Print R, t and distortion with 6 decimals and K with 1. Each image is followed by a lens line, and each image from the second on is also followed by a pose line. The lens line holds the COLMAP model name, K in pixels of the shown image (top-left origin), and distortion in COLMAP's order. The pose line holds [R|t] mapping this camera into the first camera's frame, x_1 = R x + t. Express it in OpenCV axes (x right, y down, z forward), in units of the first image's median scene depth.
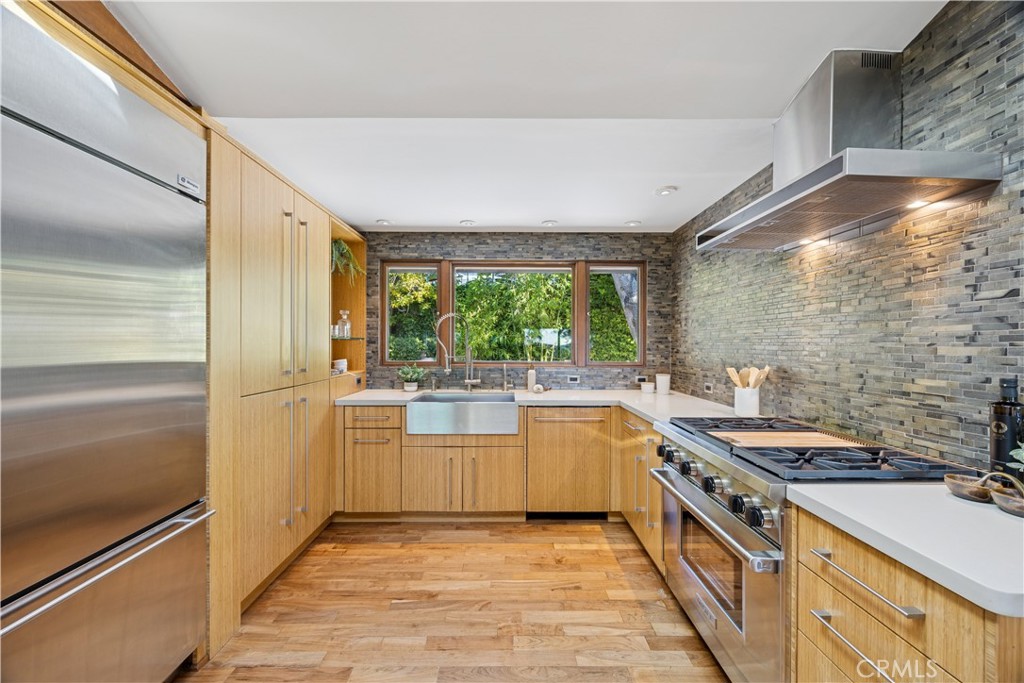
lens RADIAL K [[390.1, 0, 509.7], [0, 390.1, 343.7], [0, 0, 1]] dist [-0.002837, -0.000004]
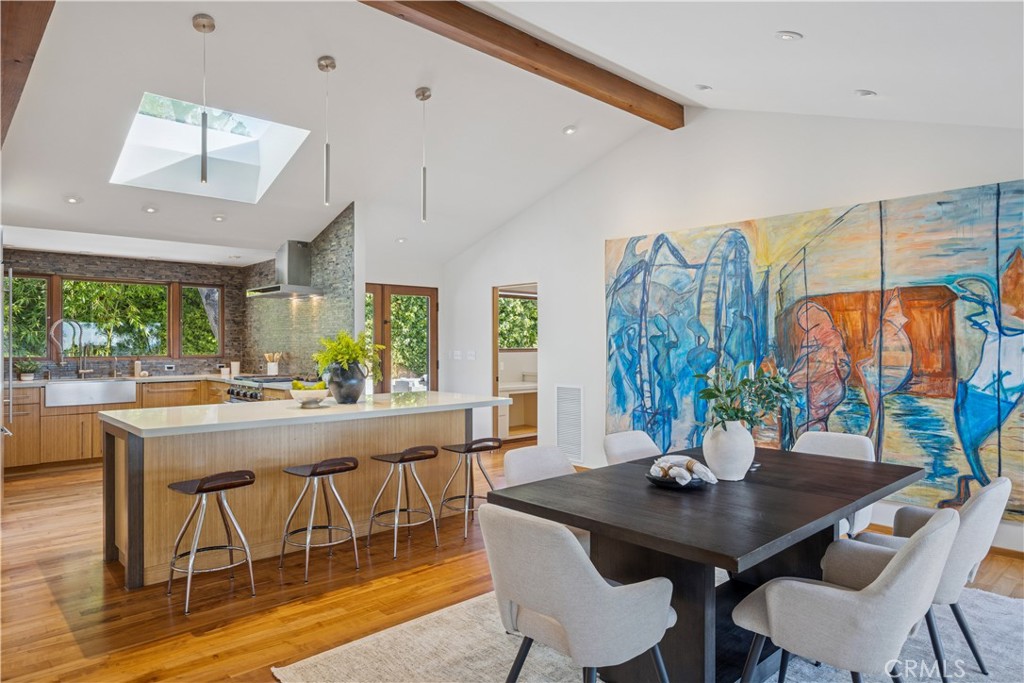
lens RADIAL K [[633.4, 0, 509.1], [0, 633.4, 337.9], [0, 0, 1]] dist [-0.004381, -0.000020]
pose [[0.736849, 0.001364, 0.676056, -0.465330], [0.003643, 0.999975, -0.005989, 0.003312], [-0.676048, 0.006876, 0.736826, -1.461691]]
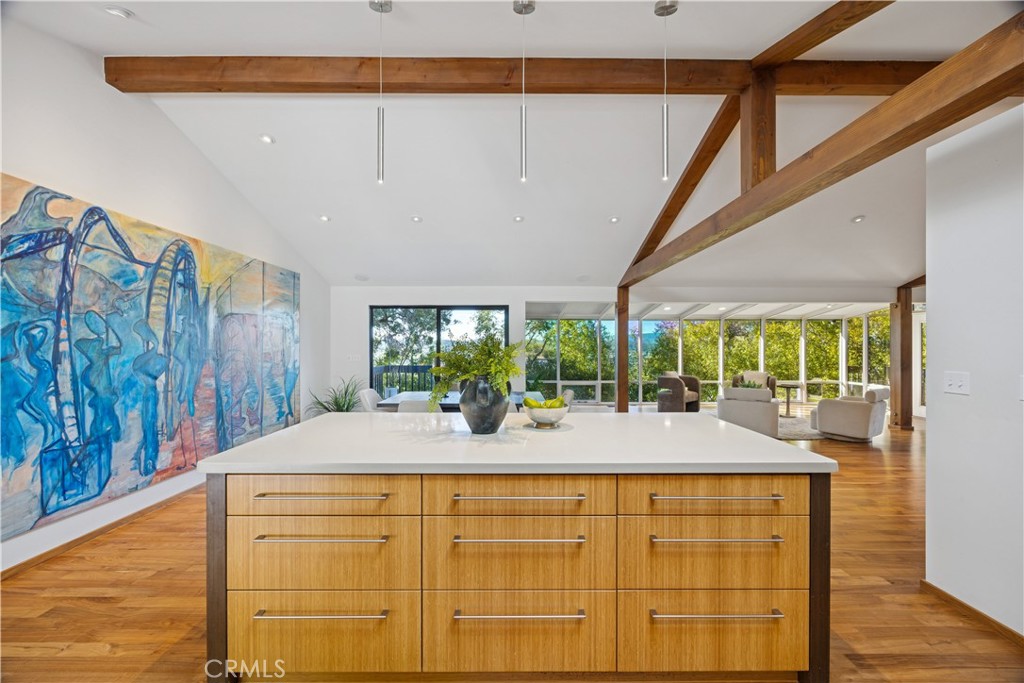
lens RADIAL K [[390.1, 0, 512.4], [0, 390.1, 346.4], [0, 0, 1]] dist [-0.002837, -0.000004]
pose [[-0.999993, -0.003371, 0.001556, 0.111403], [-0.003364, 0.999985, 0.004376, -0.003290], [-0.001571, 0.004371, -0.999989, 0.259760]]
